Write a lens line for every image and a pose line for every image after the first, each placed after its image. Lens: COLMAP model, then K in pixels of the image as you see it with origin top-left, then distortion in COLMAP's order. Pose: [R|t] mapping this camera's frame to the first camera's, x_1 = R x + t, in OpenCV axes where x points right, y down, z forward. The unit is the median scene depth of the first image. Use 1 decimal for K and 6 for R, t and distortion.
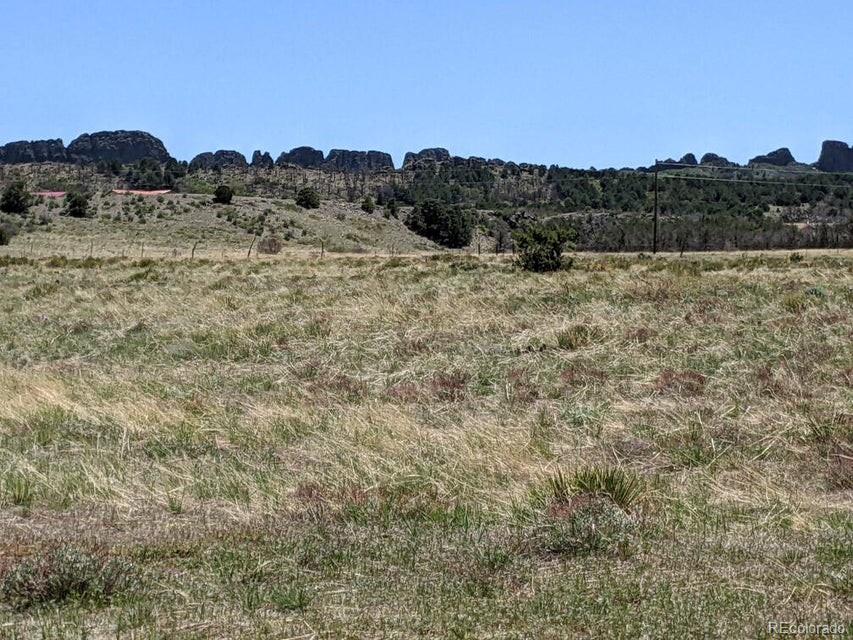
lens RADIAL K [[694.4, 0, 425.2], [0, 694.4, 321.6], [0, 0, 1]] dist [0.037595, -0.080346]
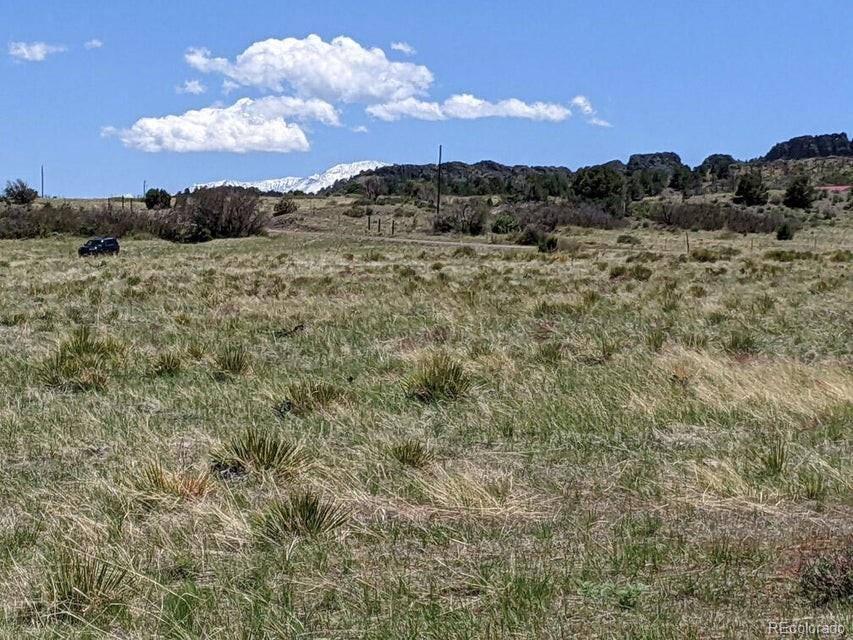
lens RADIAL K [[694.4, 0, 425.5], [0, 694.4, 319.0], [0, 0, 1]] dist [0.037595, -0.080346]
pose [[0.984257, 0.005331, -0.176664, -0.939825], [-0.005535, 0.999984, -0.000662, 0.007821], [0.176658, 0.001630, 0.984271, -0.083749]]
